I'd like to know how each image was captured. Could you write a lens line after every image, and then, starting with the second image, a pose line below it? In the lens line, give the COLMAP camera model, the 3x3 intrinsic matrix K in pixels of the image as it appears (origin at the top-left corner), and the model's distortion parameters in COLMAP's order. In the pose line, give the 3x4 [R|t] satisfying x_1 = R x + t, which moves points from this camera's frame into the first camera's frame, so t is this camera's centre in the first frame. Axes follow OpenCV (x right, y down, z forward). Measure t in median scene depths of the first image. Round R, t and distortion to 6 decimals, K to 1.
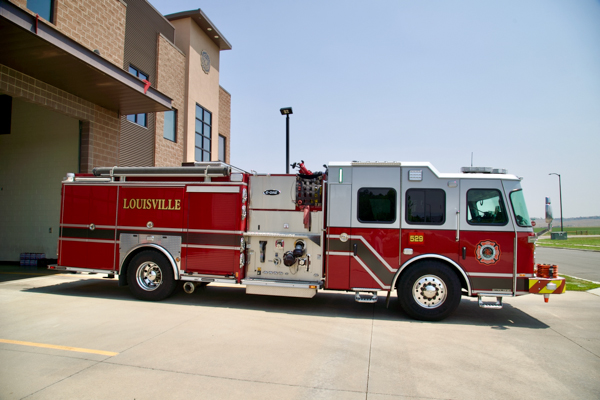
lens RADIAL K [[402.9, 0, 300.0], [0, 402.9, 200.0], [0, 0, 1]] dist [-0.123262, 0.064413]
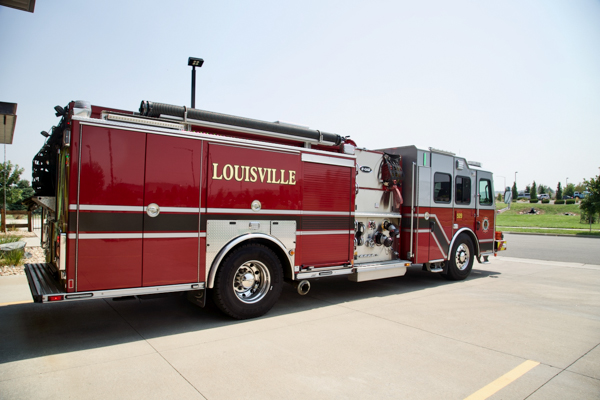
lens RADIAL K [[402.9, 0, 300.0], [0, 402.9, 200.0], [0, 0, 1]] dist [-0.123262, 0.064413]
pose [[0.648255, 0.004502, 0.761410, -0.855292], [-0.054903, 0.997656, 0.040845, 0.021803], [-0.759441, -0.068281, 0.646982, 0.511142]]
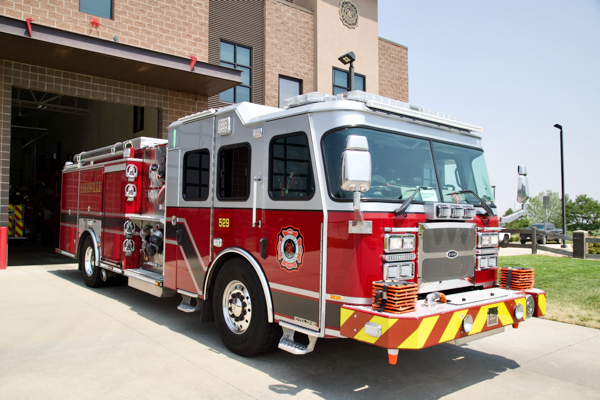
lens RADIAL K [[488.8, 0, 300.0], [0, 488.8, 200.0], [0, 0, 1]] dist [-0.077795, 0.096605]
pose [[0.780699, -0.024827, -0.624414, 0.777497], [0.038352, 0.999230, 0.008221, 0.050914], [0.623730, -0.030366, 0.781050, 0.402616]]
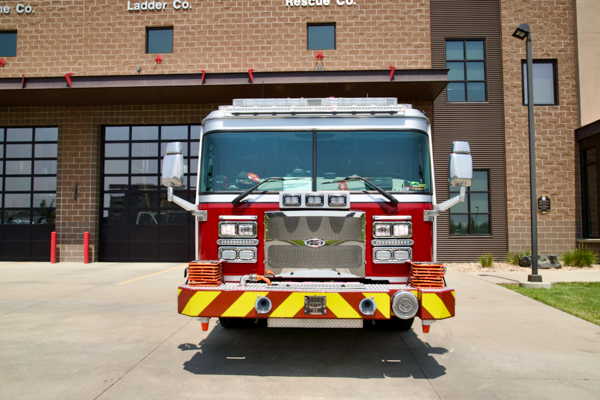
lens RADIAL K [[502.8, 0, 300.0], [0, 502.8, 200.0], [0, 0, 1]] dist [-0.069292, 0.096859]
pose [[0.159915, -0.064502, -0.985021, 1.156076], [0.068387, 0.996189, -0.054131, 0.109840], [0.984759, -0.058706, 0.163717, 0.868049]]
